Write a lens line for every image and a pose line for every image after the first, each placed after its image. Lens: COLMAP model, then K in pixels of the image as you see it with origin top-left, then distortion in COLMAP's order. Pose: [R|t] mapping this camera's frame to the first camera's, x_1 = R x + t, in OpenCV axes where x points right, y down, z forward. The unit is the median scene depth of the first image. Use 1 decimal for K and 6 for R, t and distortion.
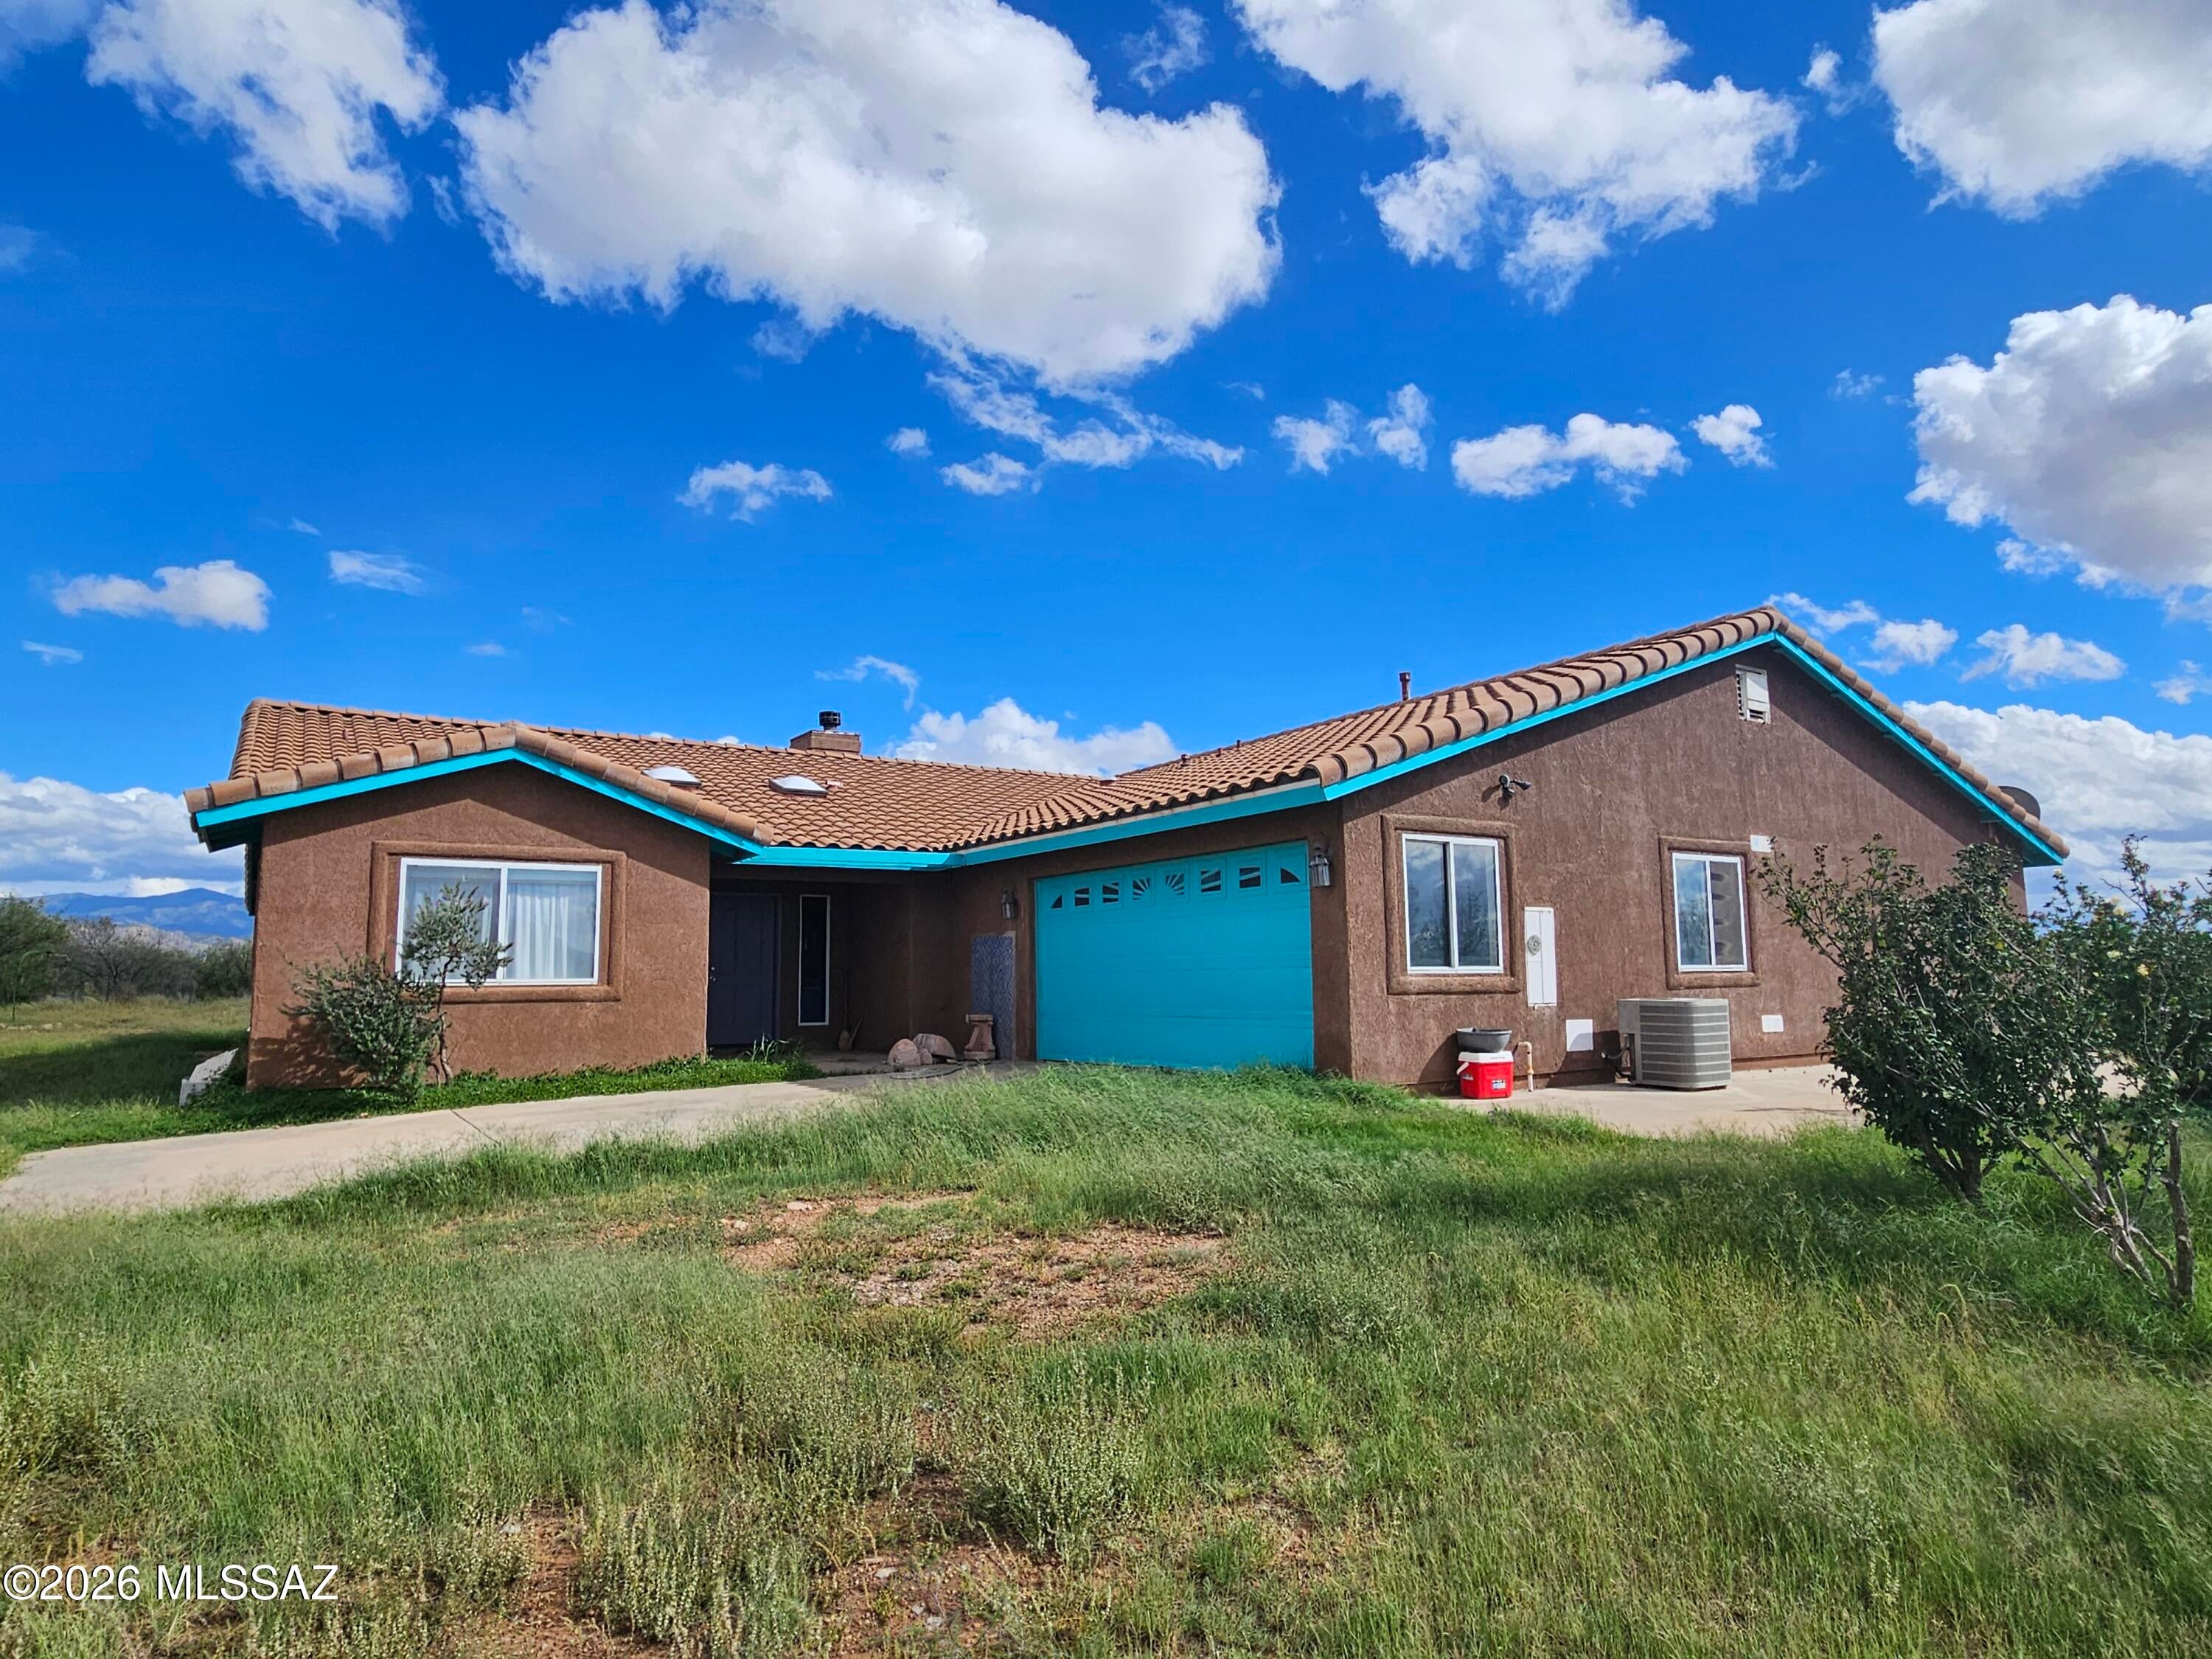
lens RADIAL K [[1313.4, 0, 1099.7], [0, 1313.4, 829.1], [0, 0, 1]] dist [-0.019143, 0.000068]
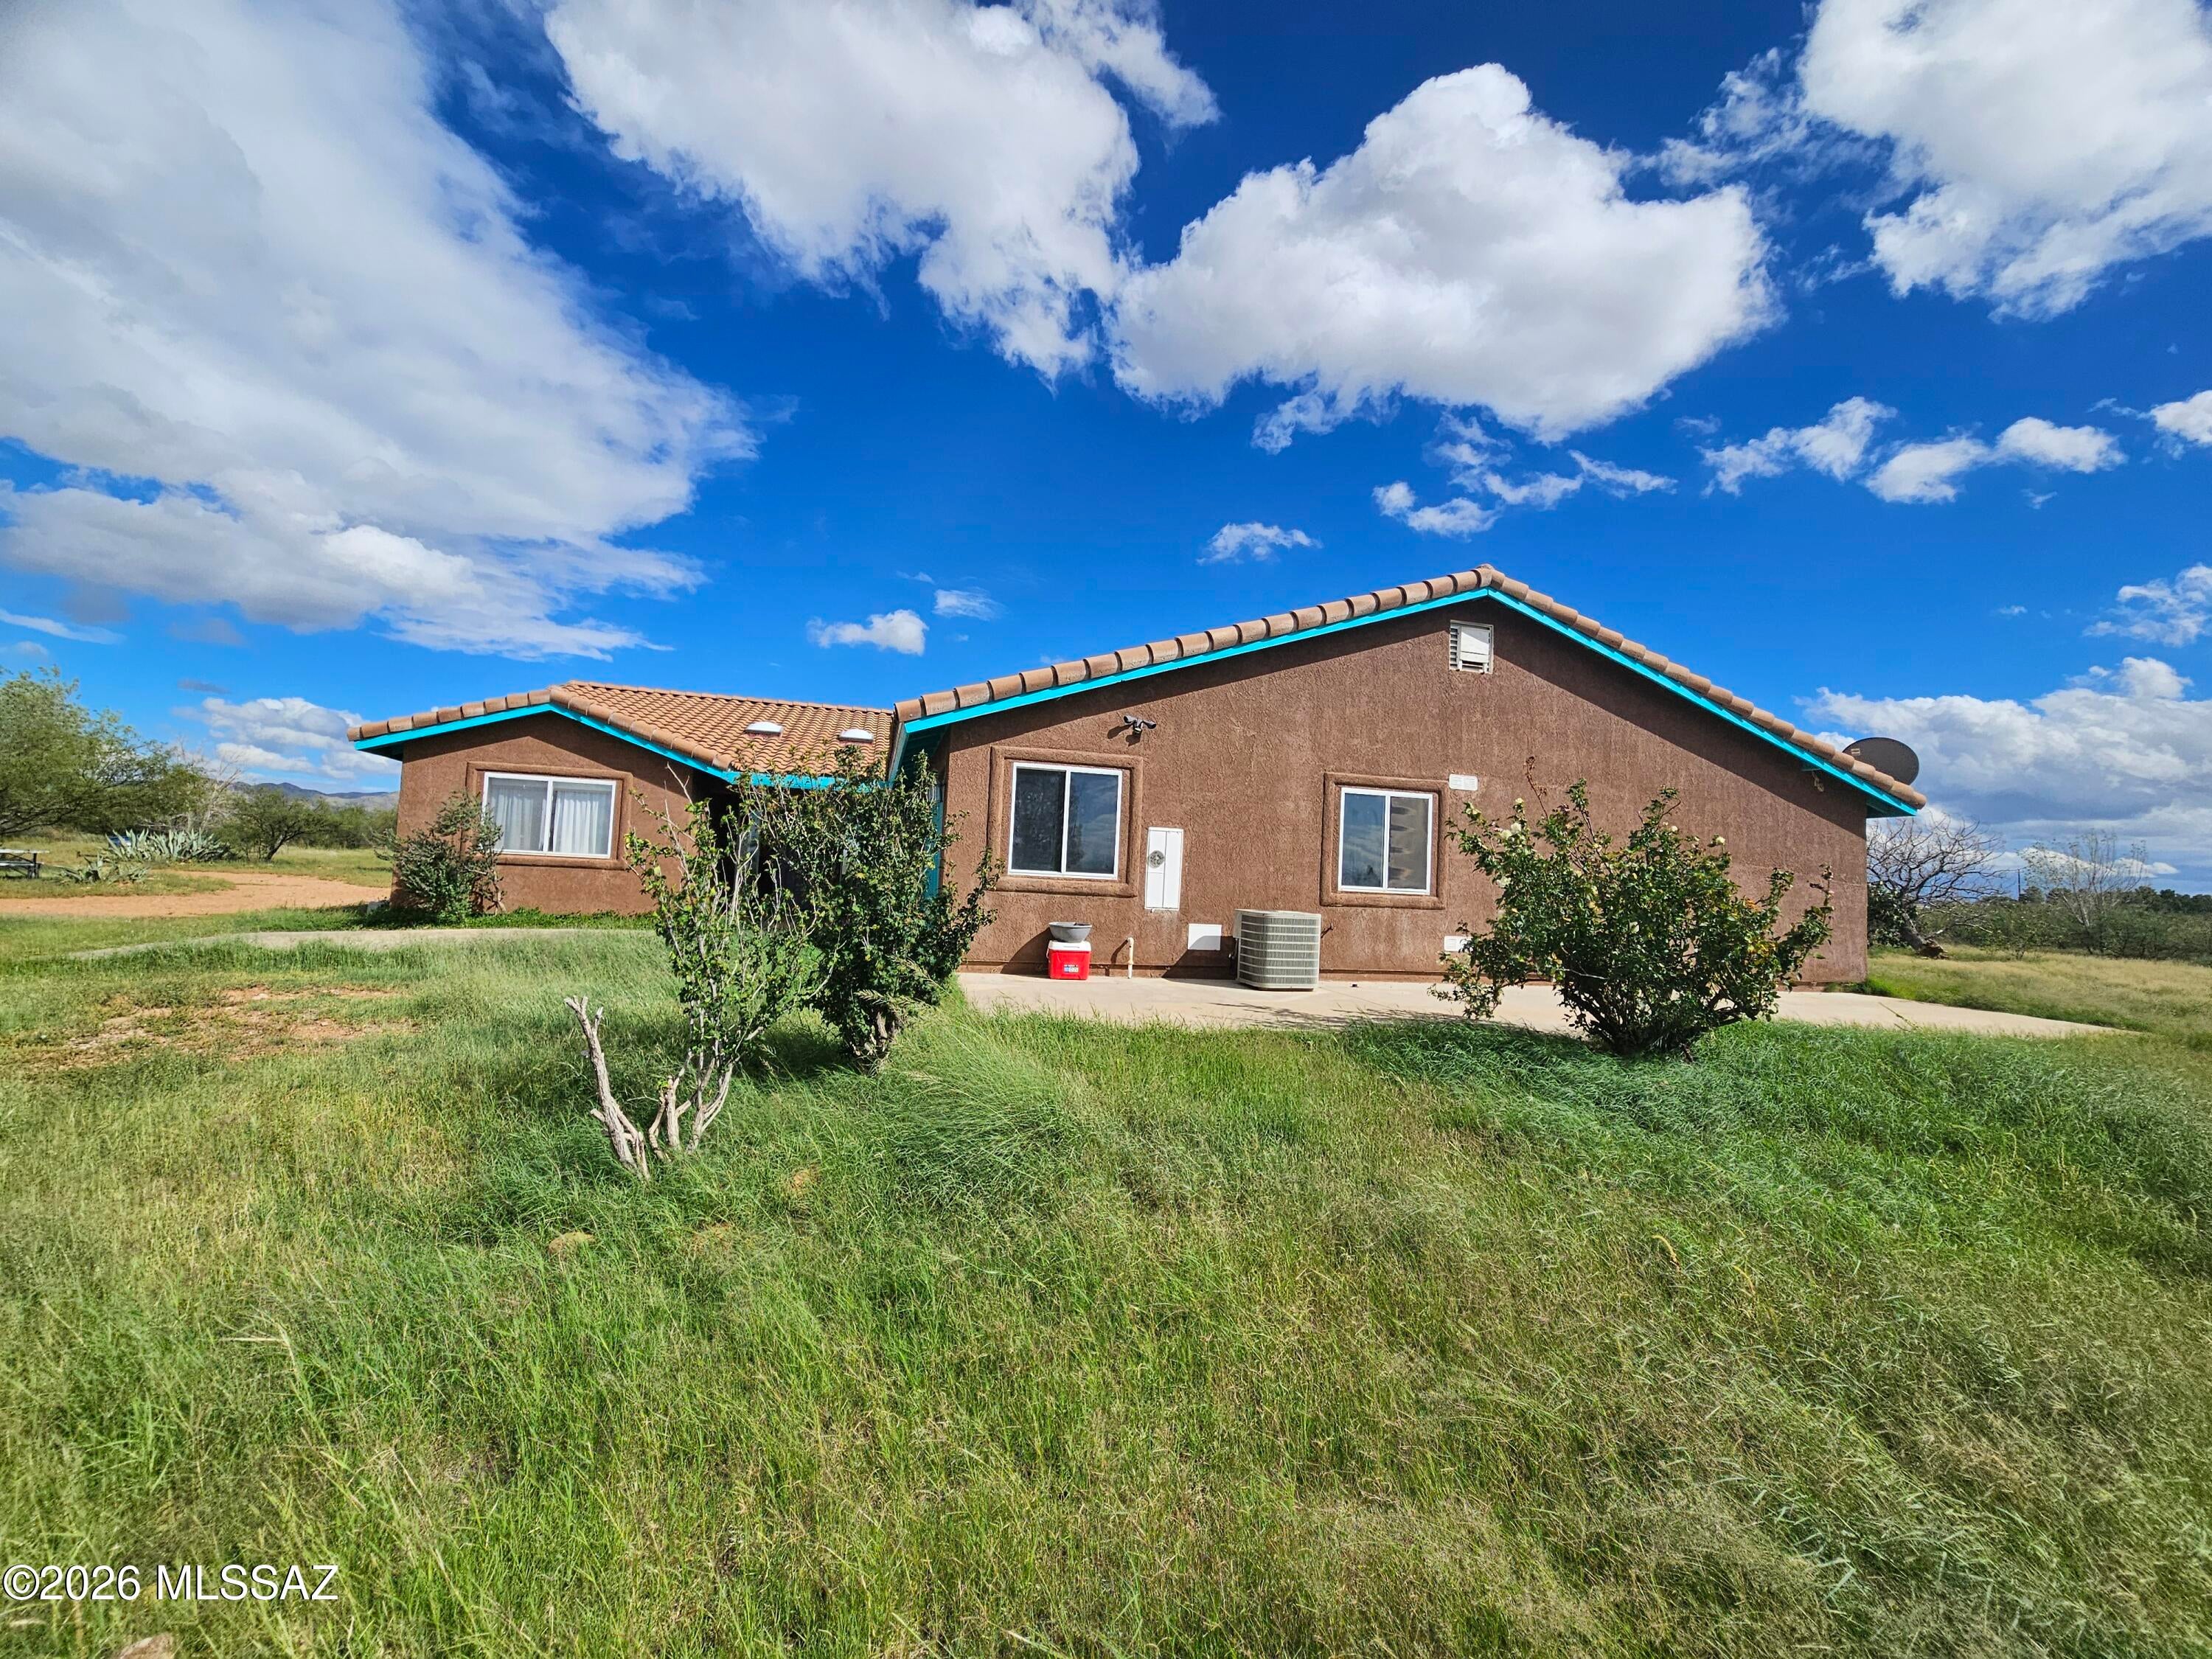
lens RADIAL K [[931.4, 0, 1094.2], [0, 931.4, 830.4], [0, 0, 1]] dist [-0.009009, -0.001352]
pose [[0.942704, 0.035971, -0.331687, 0.546246], [-0.018747, 0.998311, 0.054984, 0.016239], [0.333105, -0.045615, 0.941786, 0.175639]]
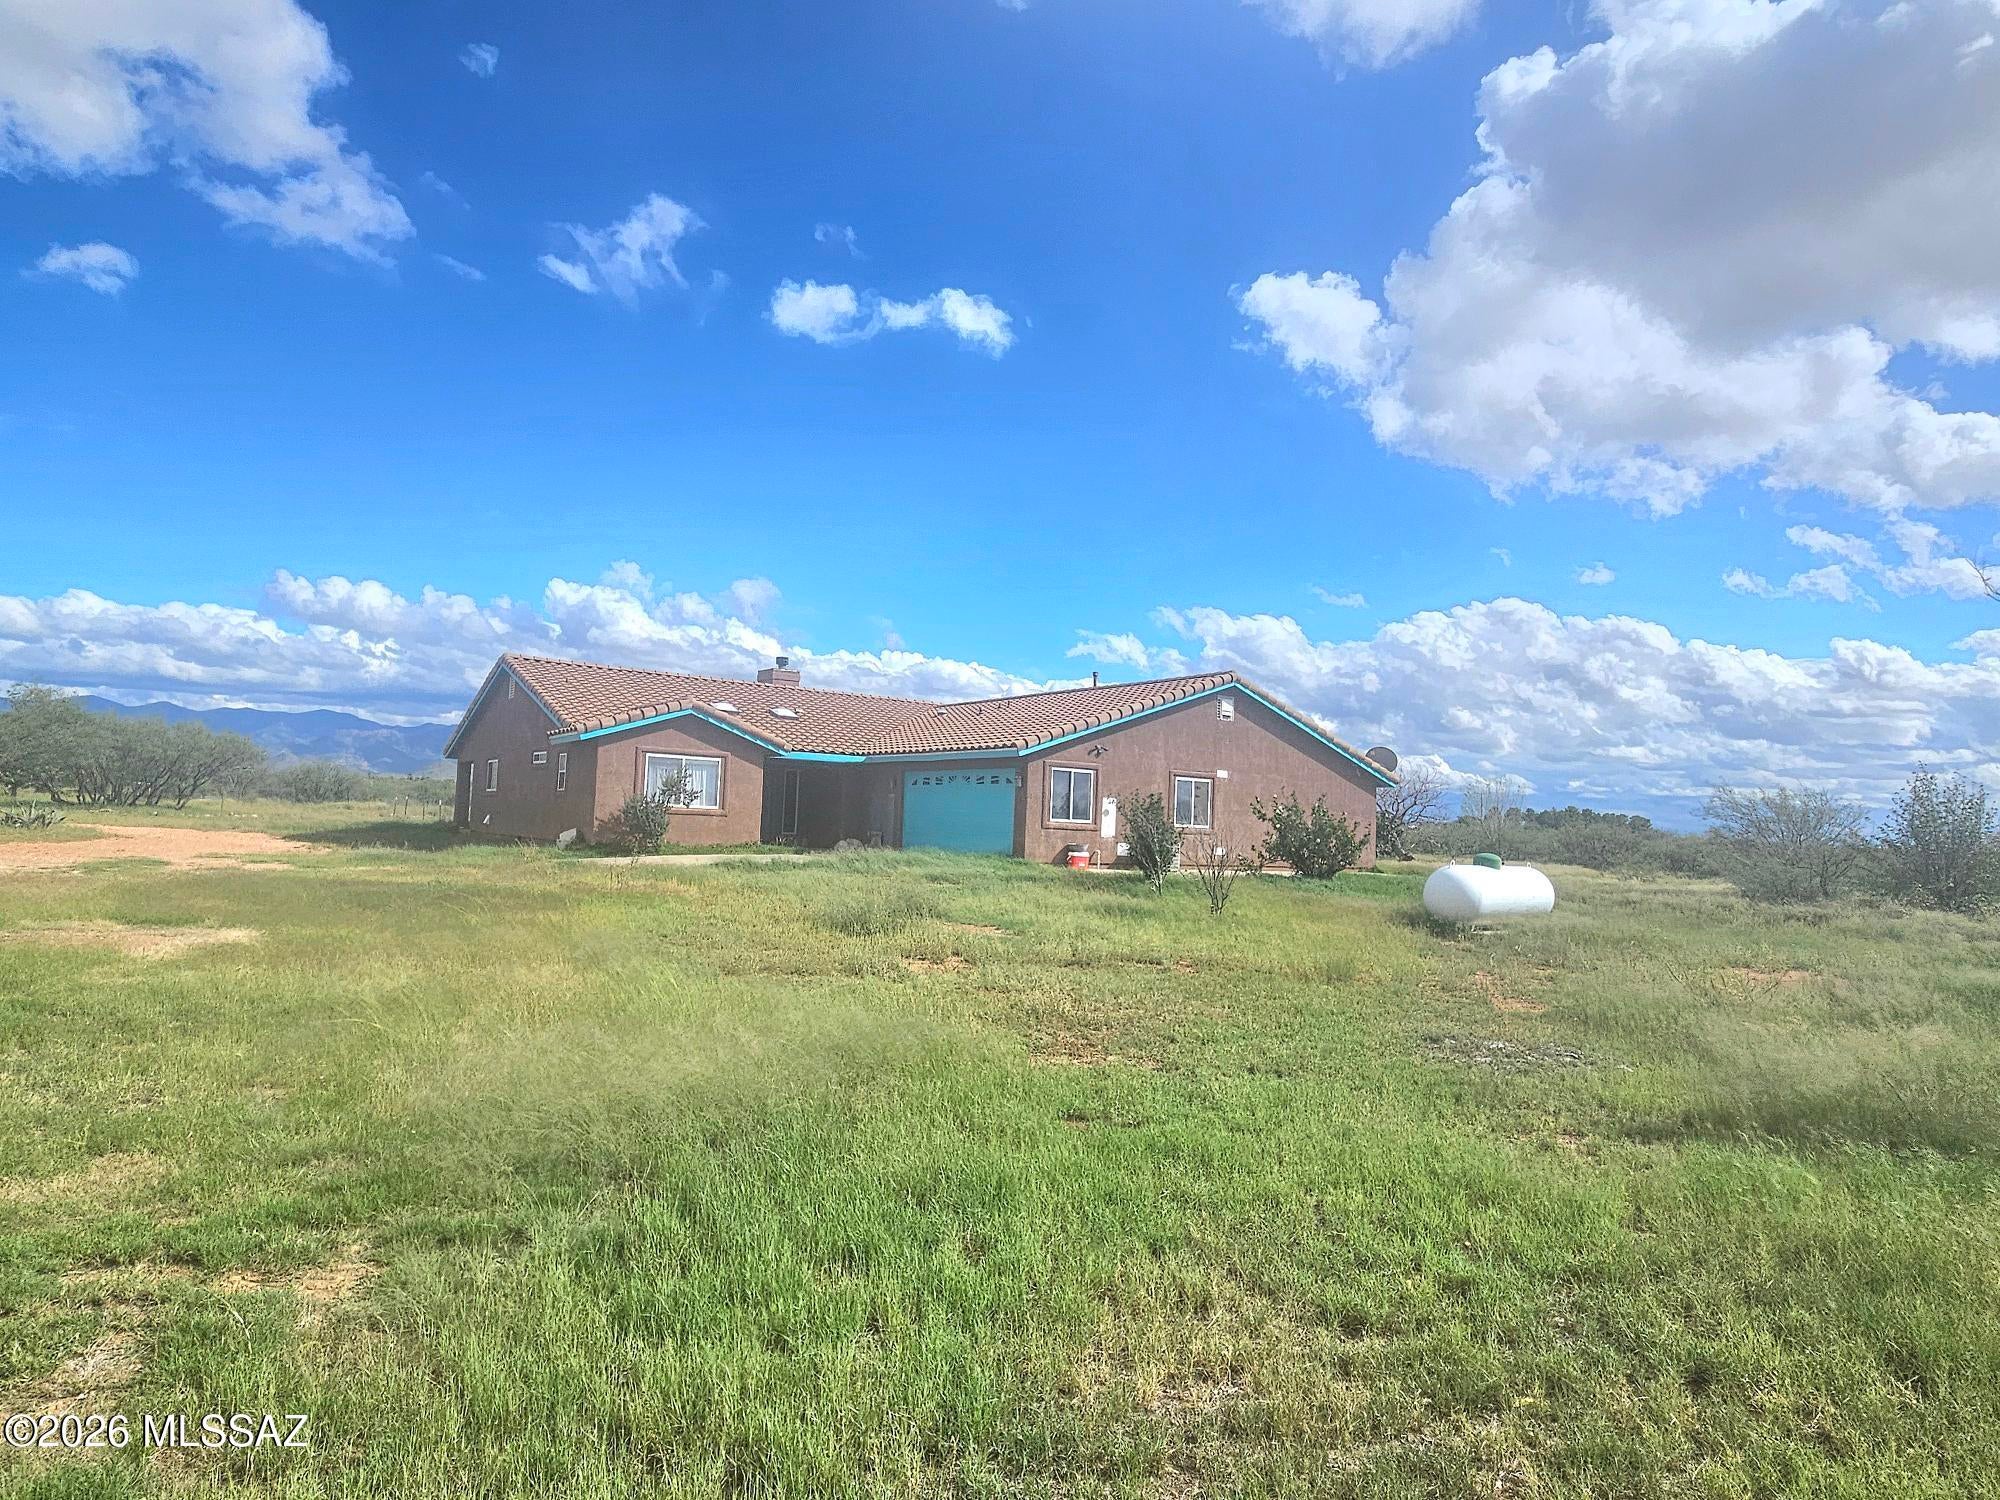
lens RADIAL K [[1187.5, 0, 1011.5], [0, 1187.5, 752.4], [0, 0, 1]] dist [-0.019143, 0.000068]
pose [[0.996504, 0.053654, 0.064044, -0.001027], [-0.057027, 0.997014, 0.052062, -0.132058], [-0.061060, -0.055532, 0.996588, -1.225124]]
